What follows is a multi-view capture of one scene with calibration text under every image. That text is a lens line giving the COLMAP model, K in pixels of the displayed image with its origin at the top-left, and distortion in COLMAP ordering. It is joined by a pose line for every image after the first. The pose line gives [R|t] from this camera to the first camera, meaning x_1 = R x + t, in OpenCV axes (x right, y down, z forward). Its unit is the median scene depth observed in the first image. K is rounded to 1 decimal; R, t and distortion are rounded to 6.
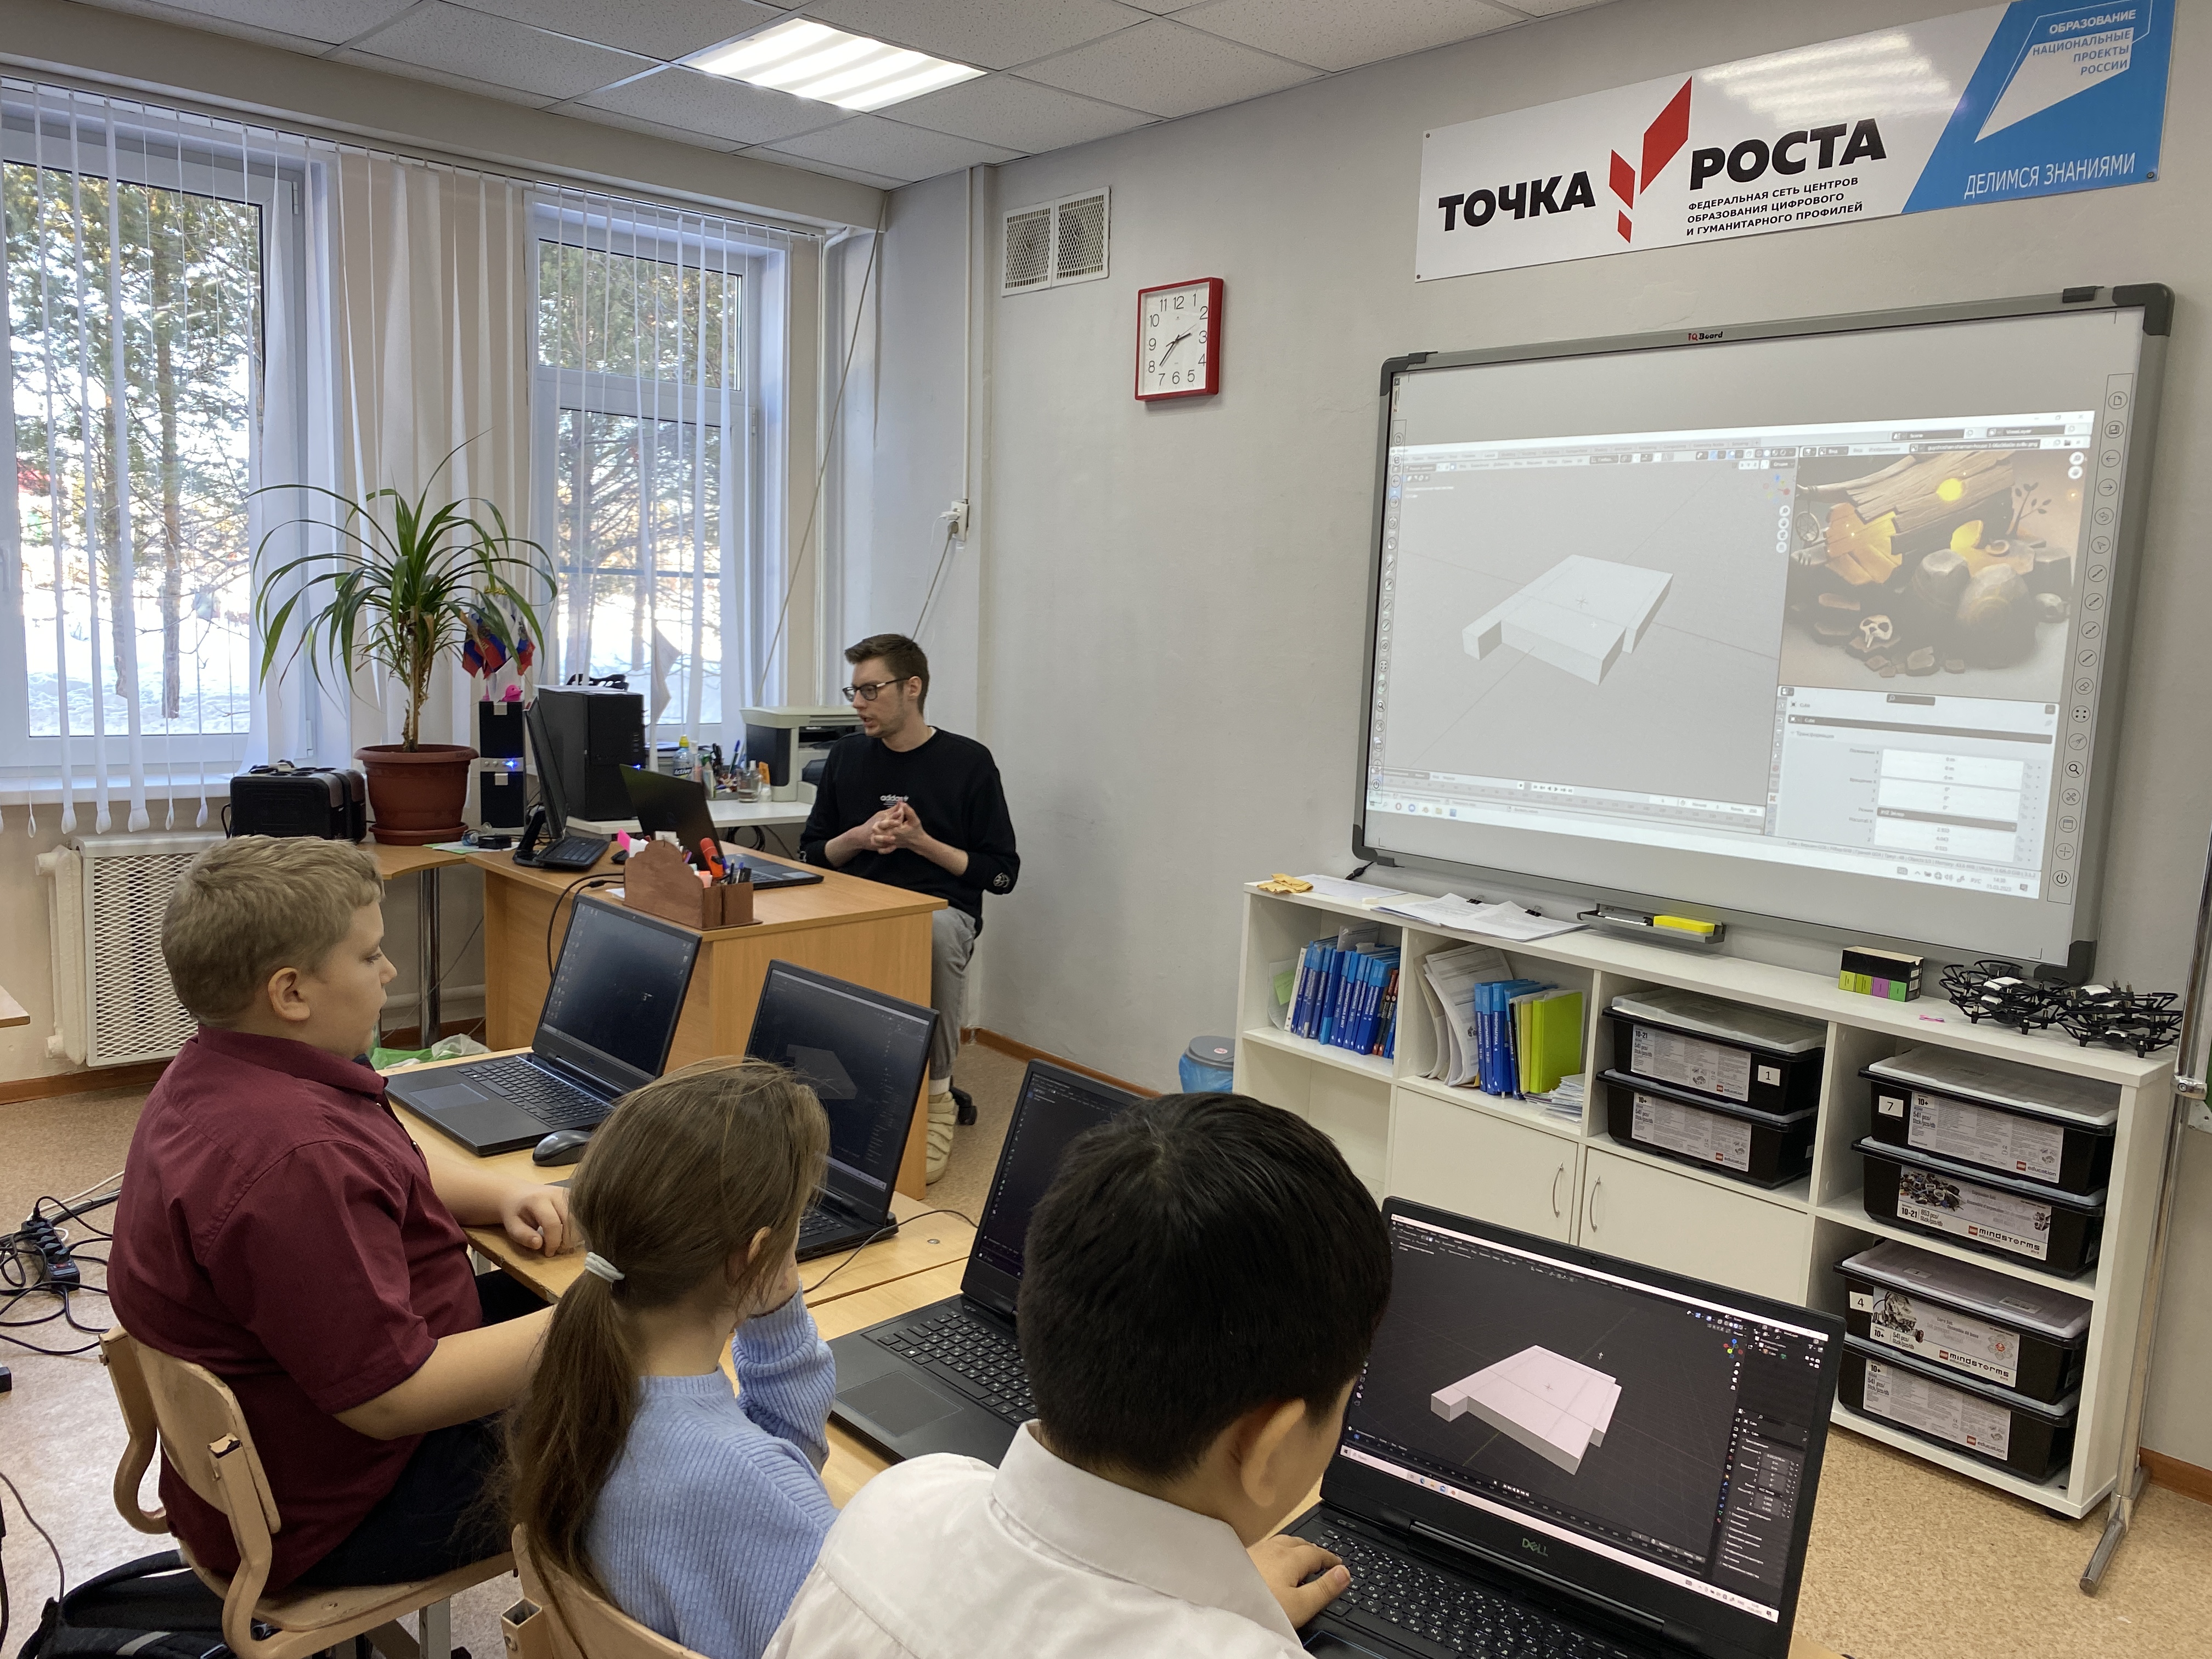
lens RADIAL K [[1693.7, 0, 1076.7], [0, 1693.7, 835.7], [0, 0, 1]] dist [0.044553, -0.057752]
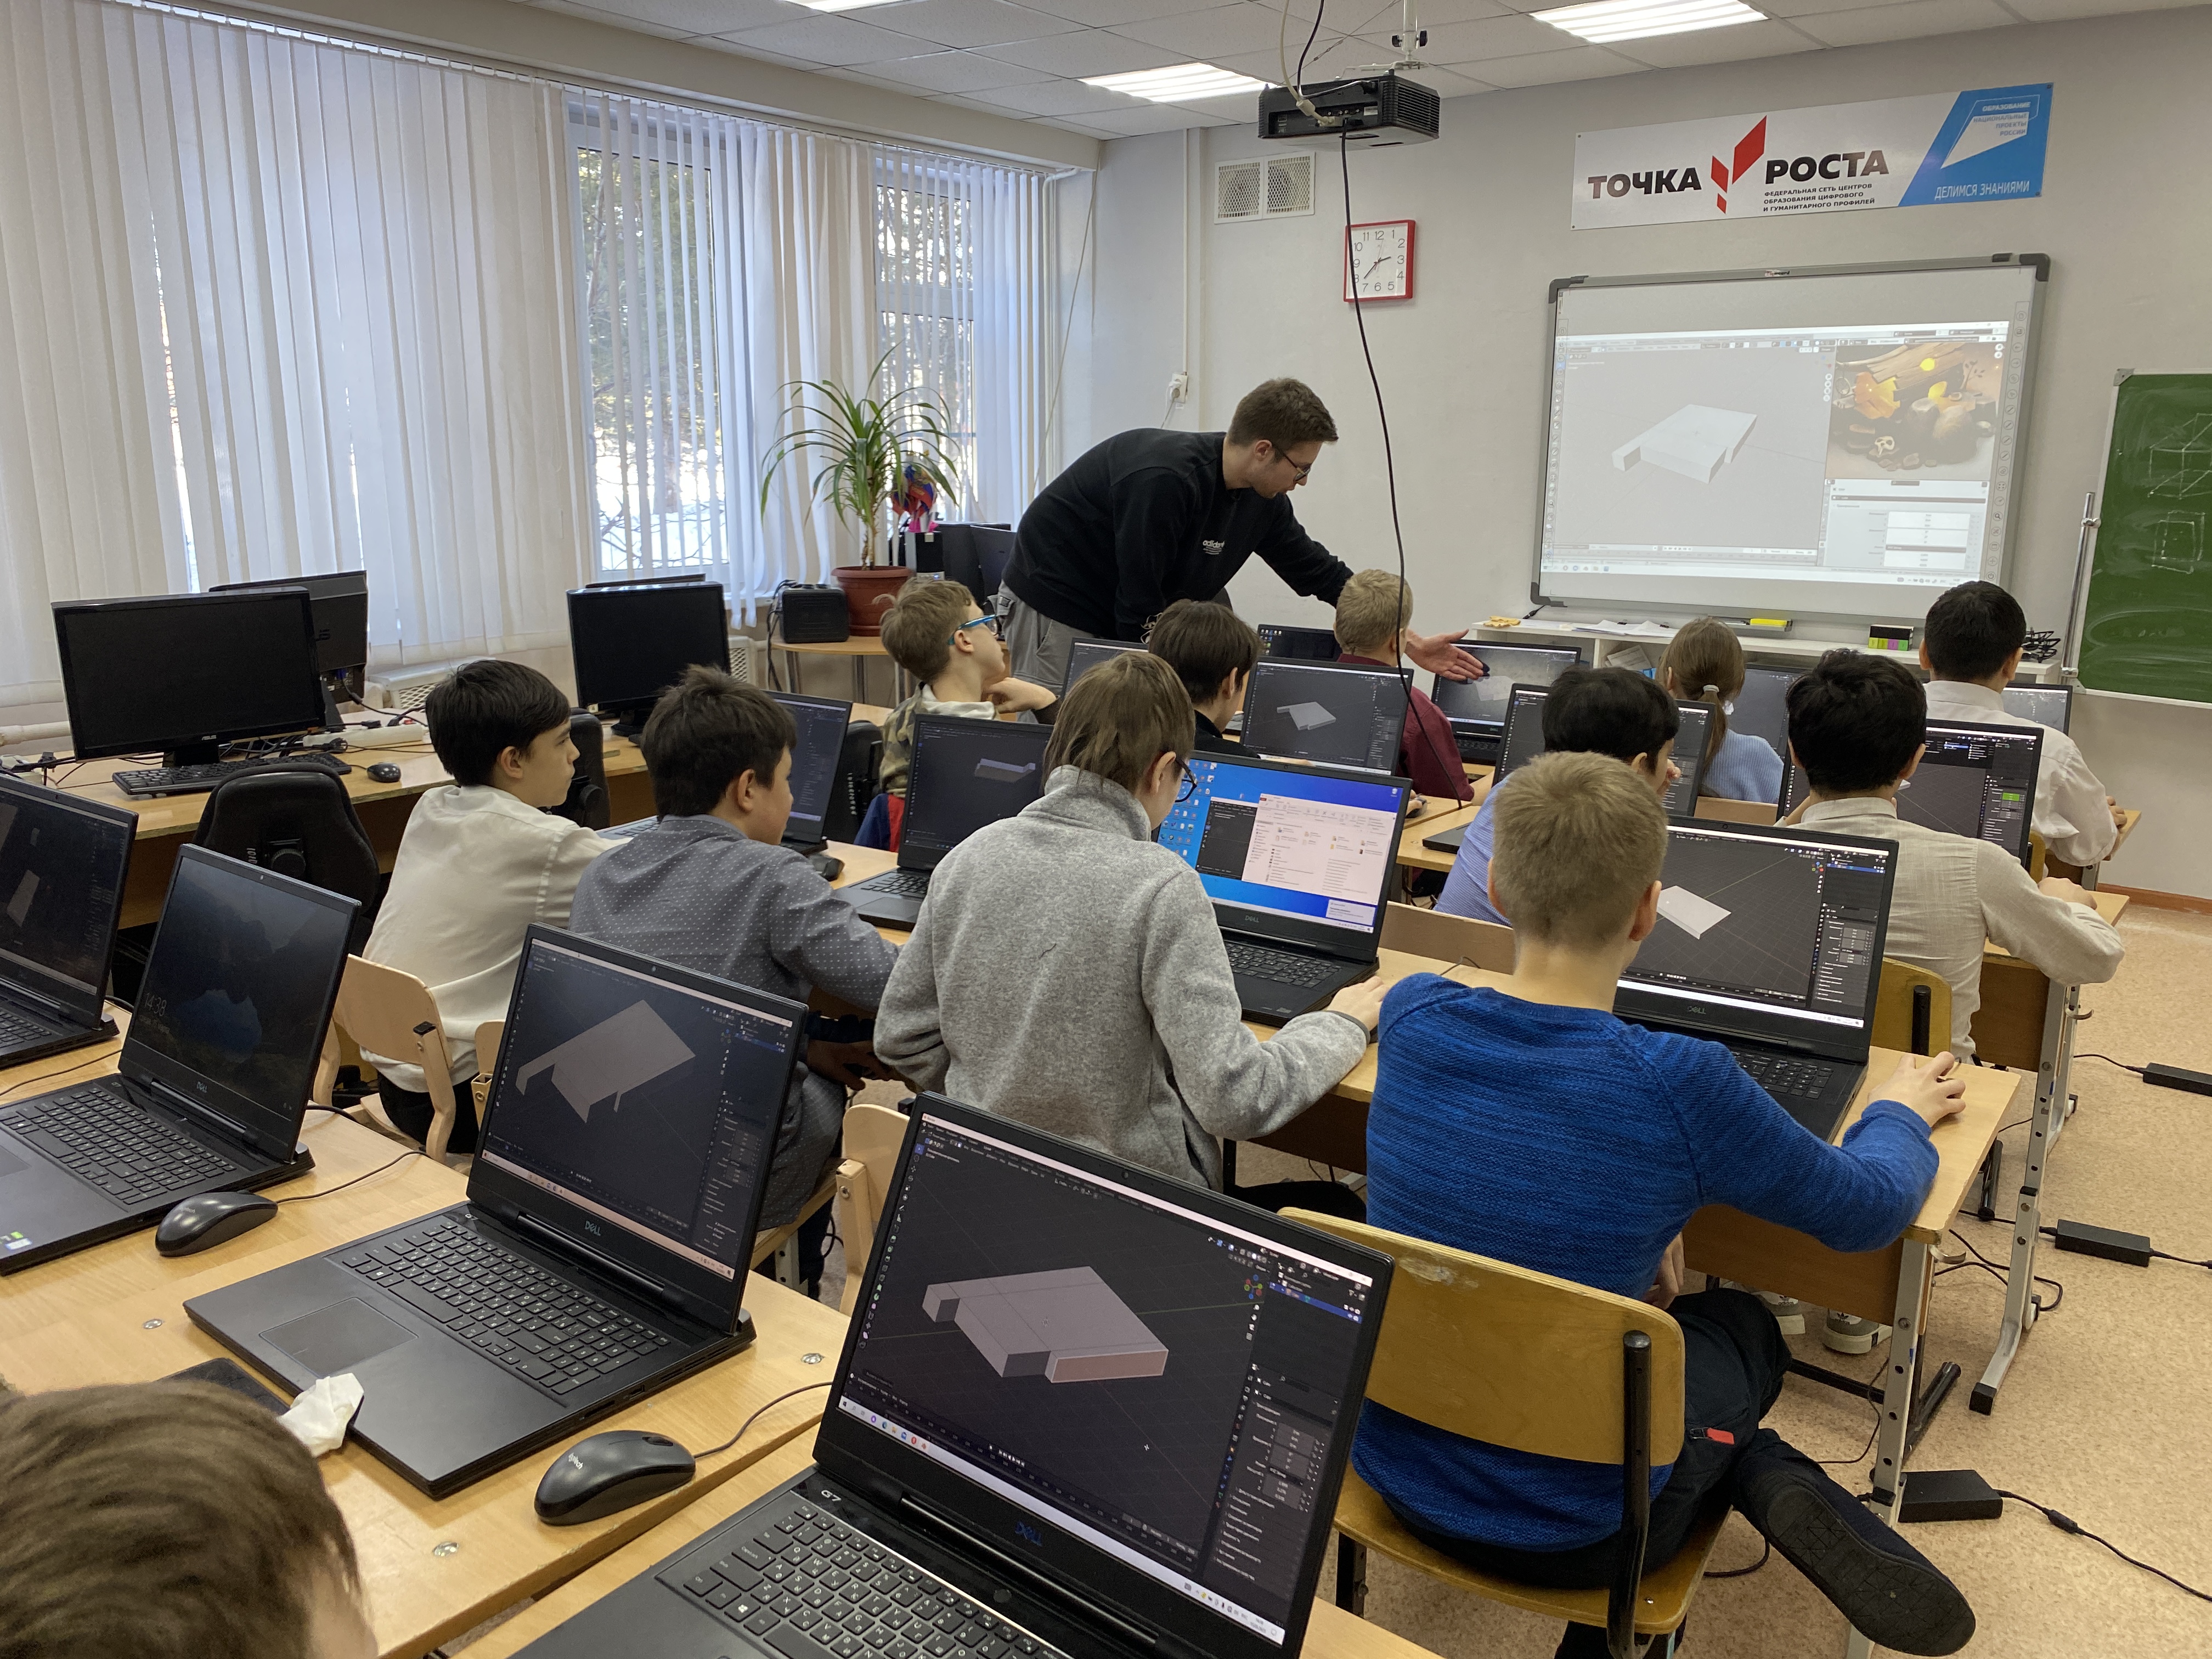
lens RADIAL K [[1693.7, 0, 1089.4], [0, 1693.7, 812.3], [0, 0, 1]] dist [0.044553, -0.057752]
pose [[0.981200, -0.076030, 0.177387, -0.601011], [0.060883, 0.994139, 0.089334, 0.044804], [-0.183139, -0.076855, 0.980078, -0.541887]]
